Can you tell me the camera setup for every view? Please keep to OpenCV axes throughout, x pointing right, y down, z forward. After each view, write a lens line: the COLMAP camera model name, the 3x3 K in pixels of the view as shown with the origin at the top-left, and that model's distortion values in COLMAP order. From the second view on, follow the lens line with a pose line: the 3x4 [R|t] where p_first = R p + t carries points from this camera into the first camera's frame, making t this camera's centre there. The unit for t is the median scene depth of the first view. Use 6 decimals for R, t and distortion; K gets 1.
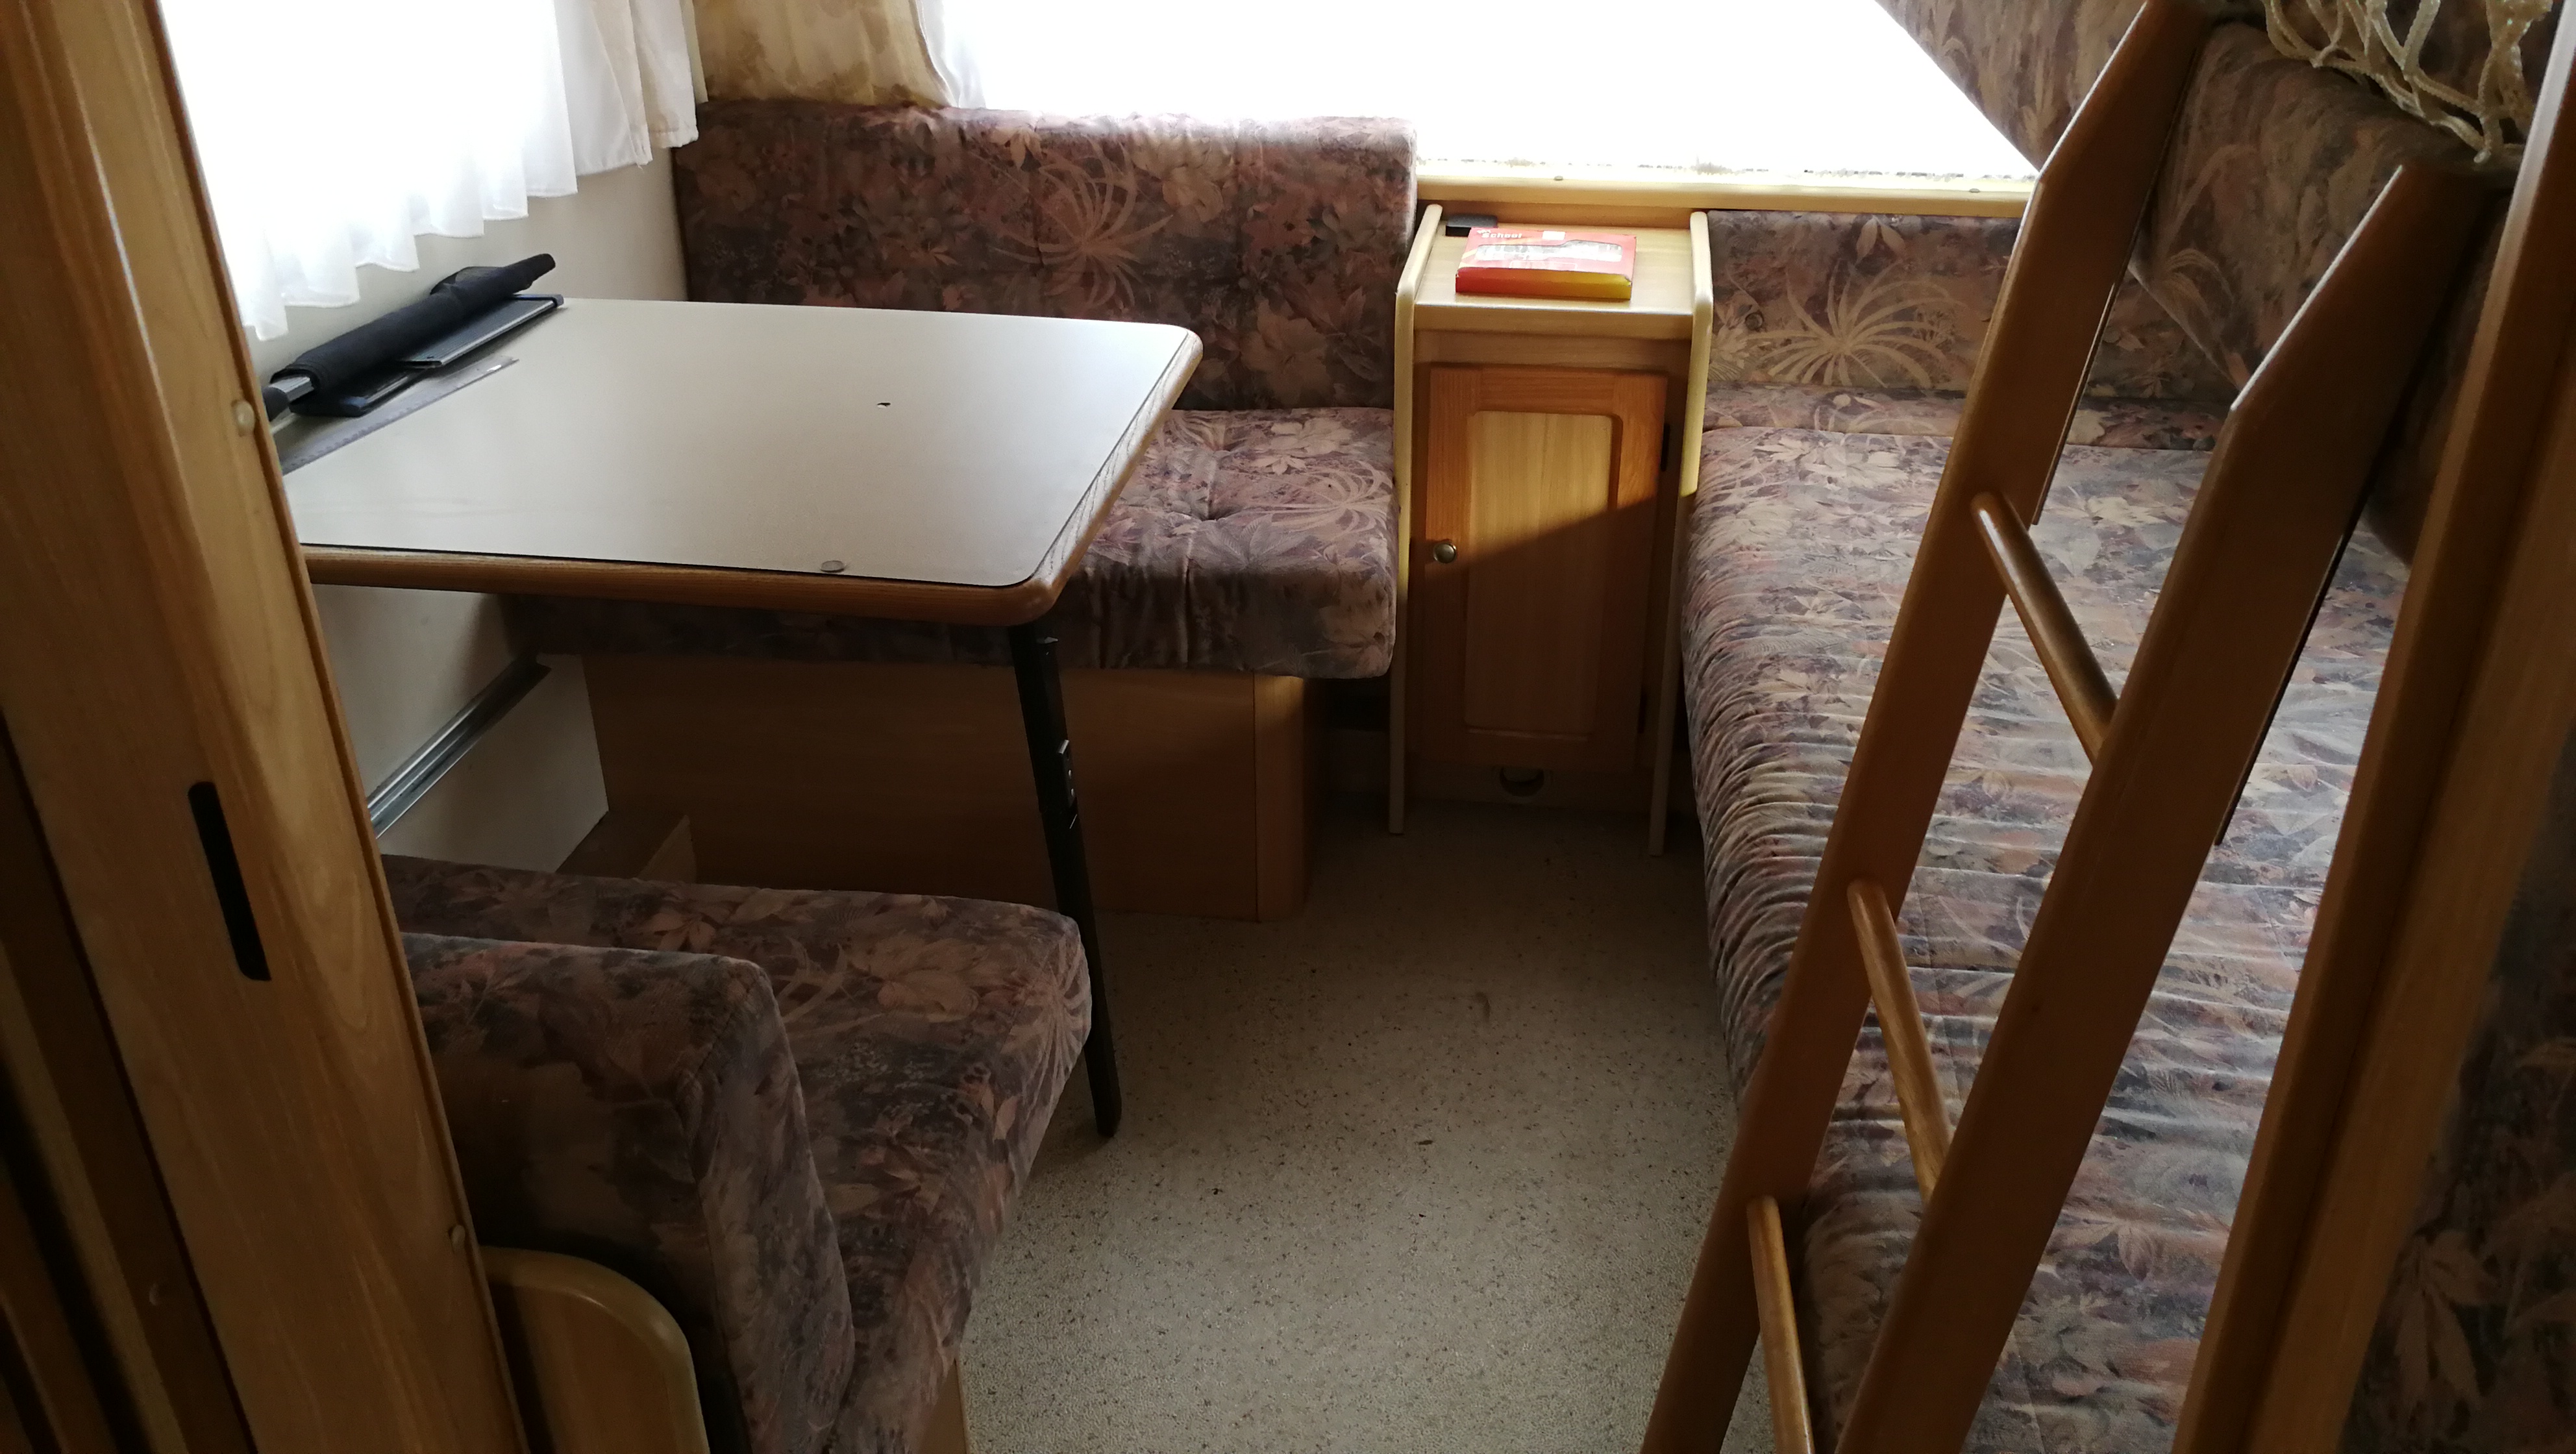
lens RADIAL K [[2053.7, 0, 1281.2], [0, 2053.7, 712.3], [0, 0, 1]] dist [0.011591, -0.012258]
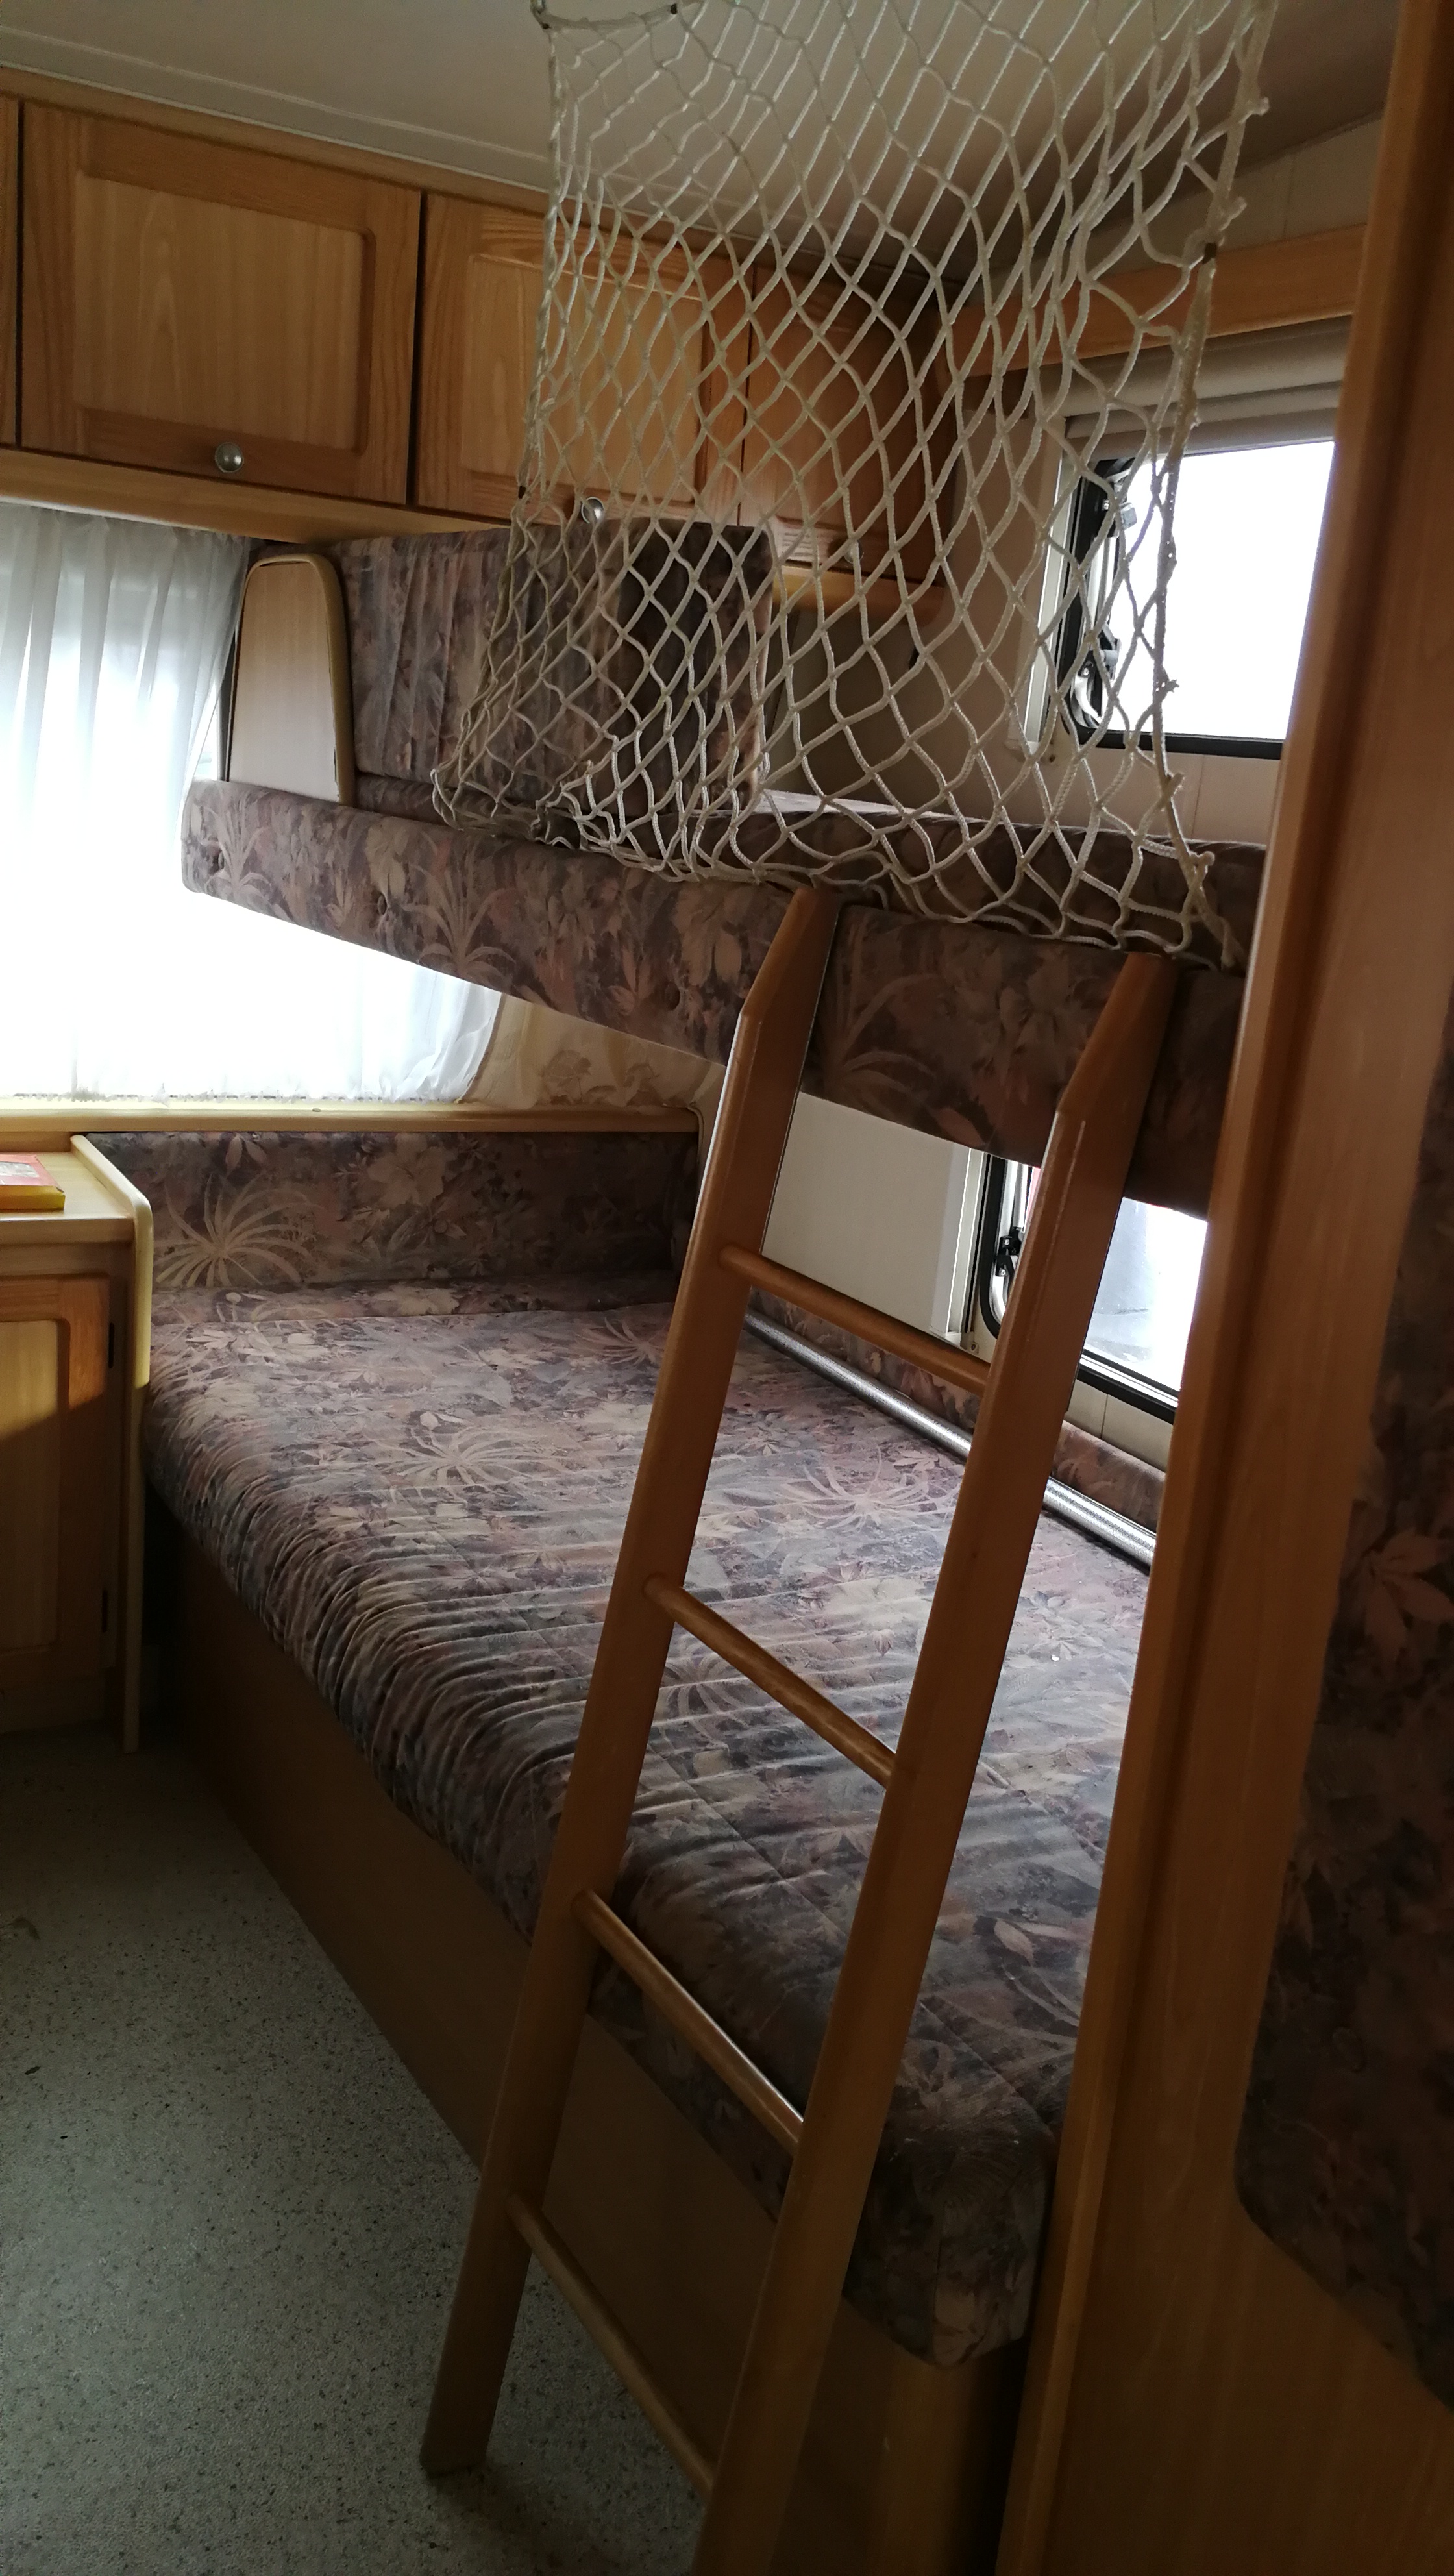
lens RADIAL K [[2053.7, 0, 741.4], [0, 2053.7, 1289.7], [0, 0, 1]] dist [0.011591, -0.012258]
pose [[0.768378, -0.069790, 0.636179, -0.229819], [0.197071, 0.971538, -0.131443, 0.044278], [-0.608899, 0.226371, 0.760262, 0.002553]]
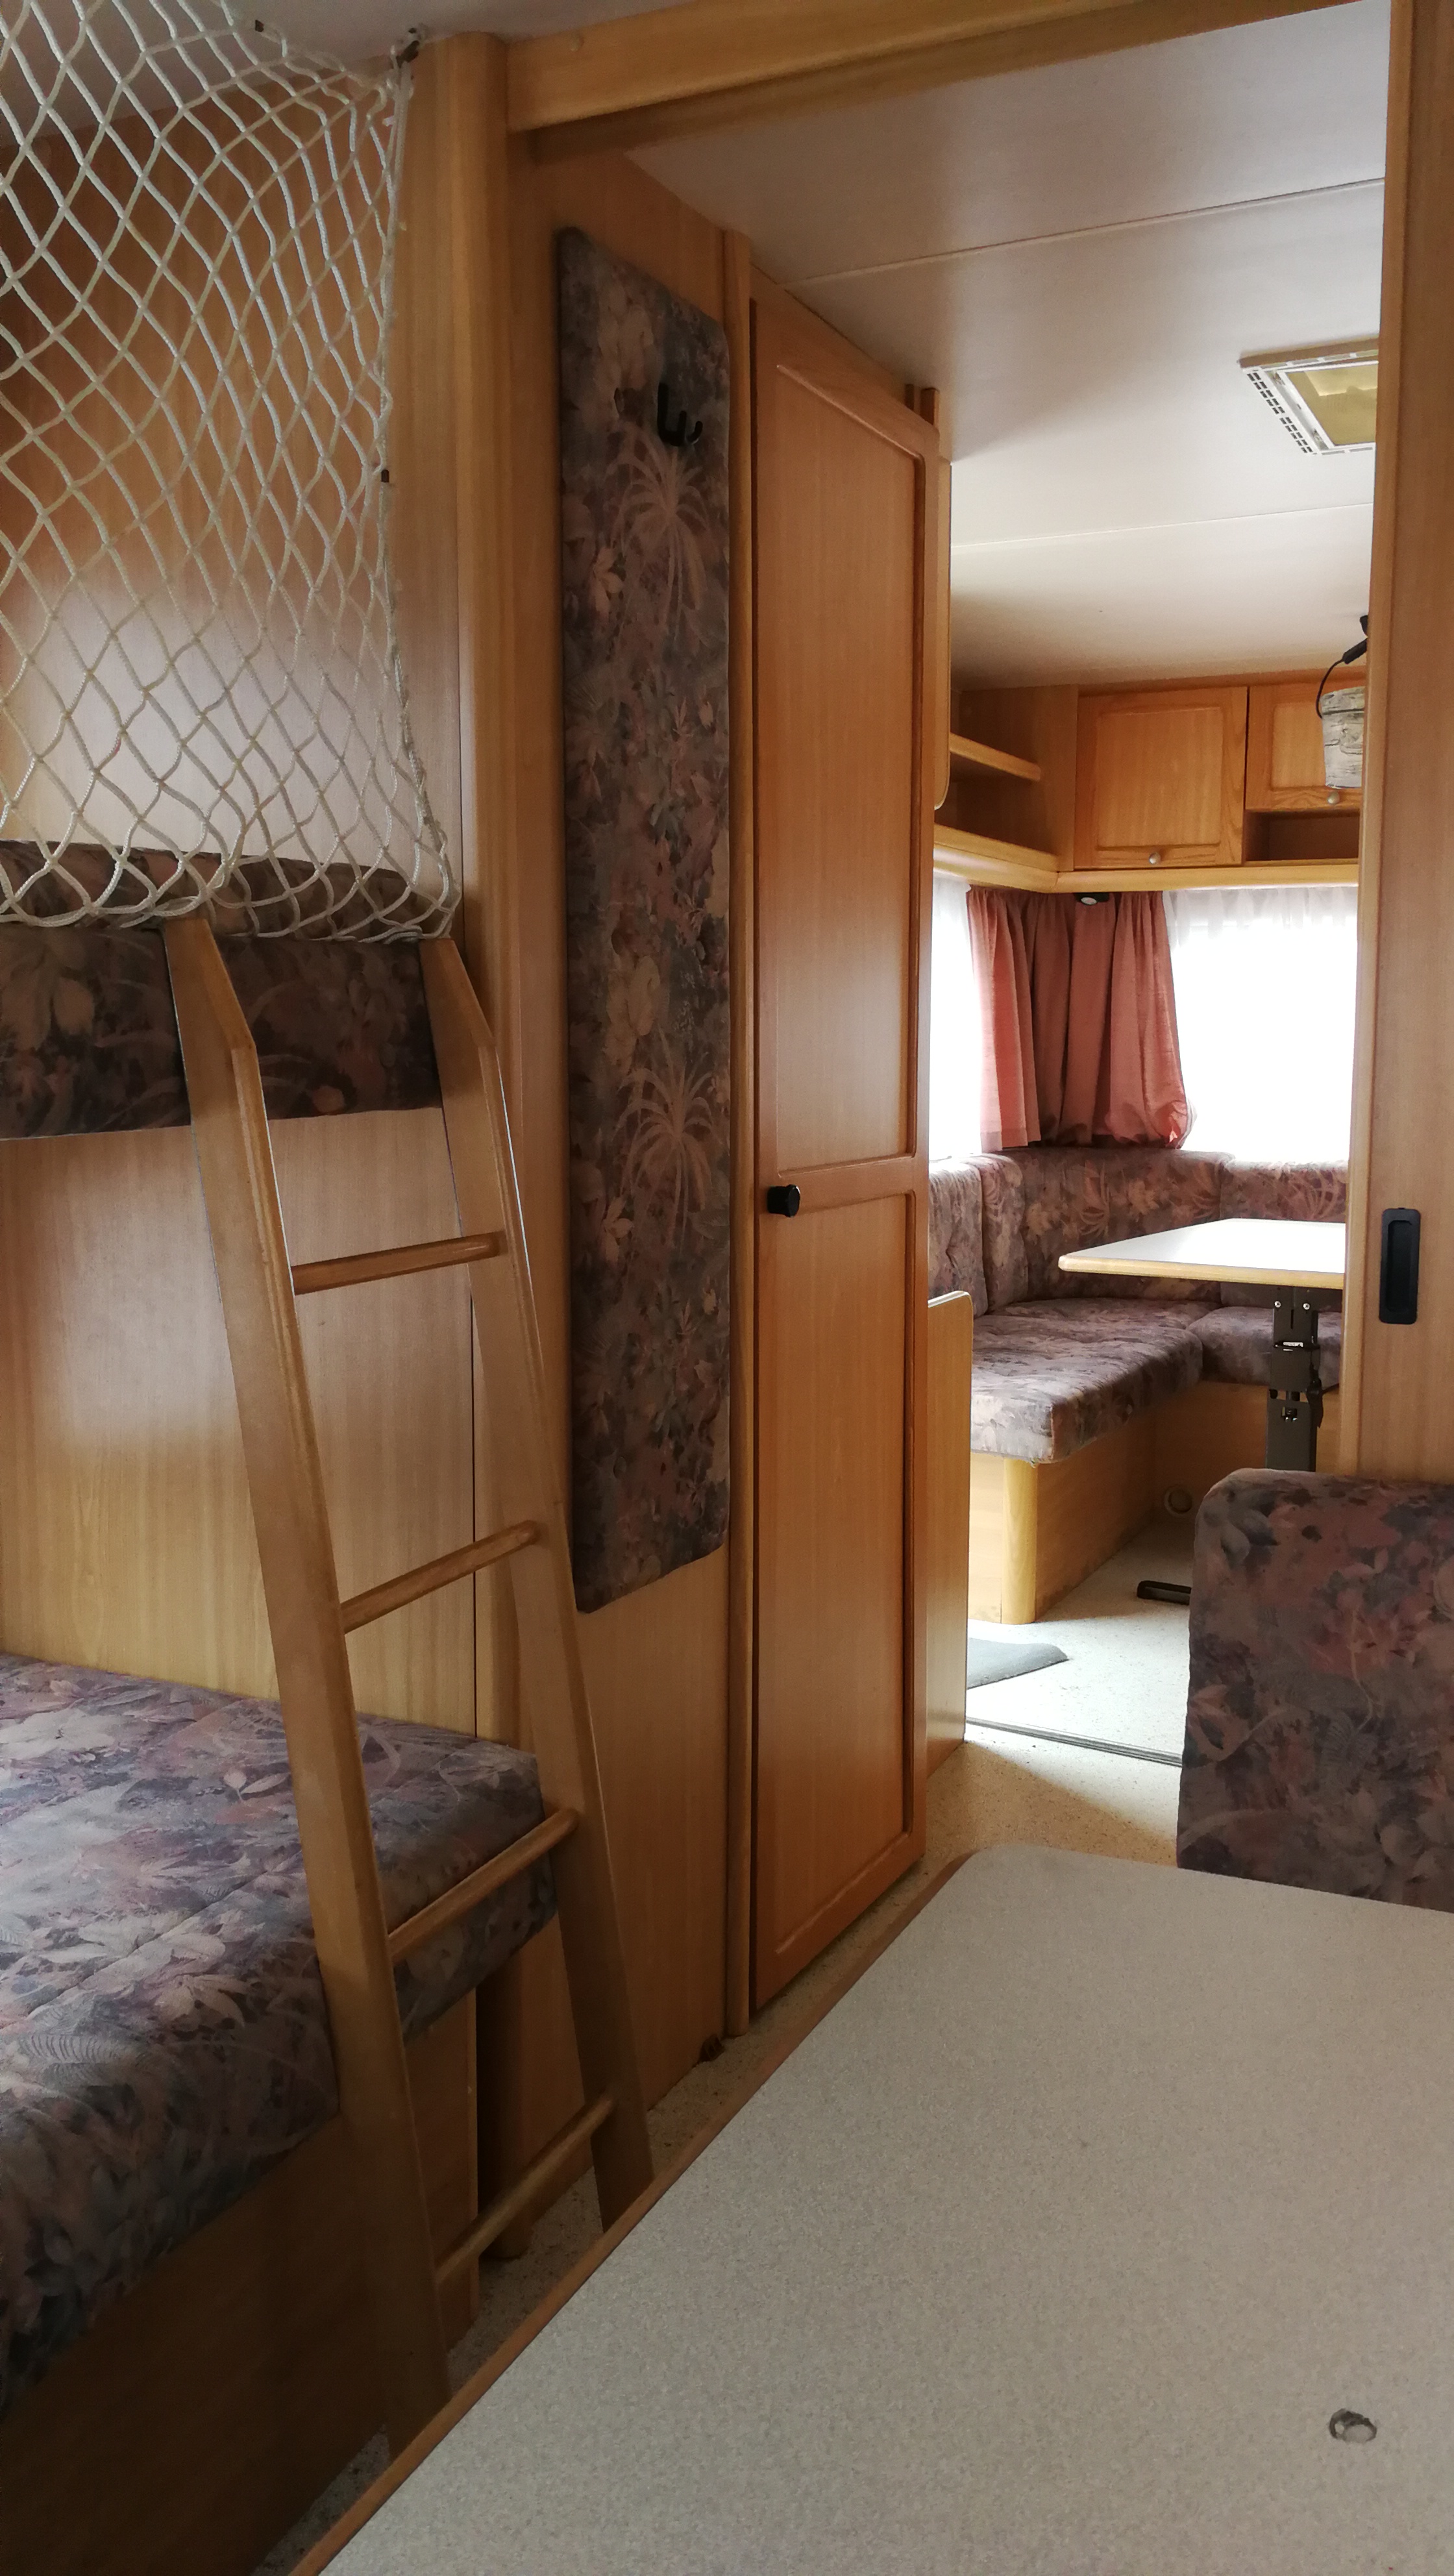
lens RADIAL K [[2053.7, 0, 732.7], [0, 2053.7, 1286.4], [0, 0, 1]] dist [0.011591, -0.012258]
pose [[-0.963953, -0.013497, 0.265730, -0.138415], [0.140892, 0.821308, 0.552813, -0.377154], [-0.225707, 0.570325, -0.789801, 0.945278]]
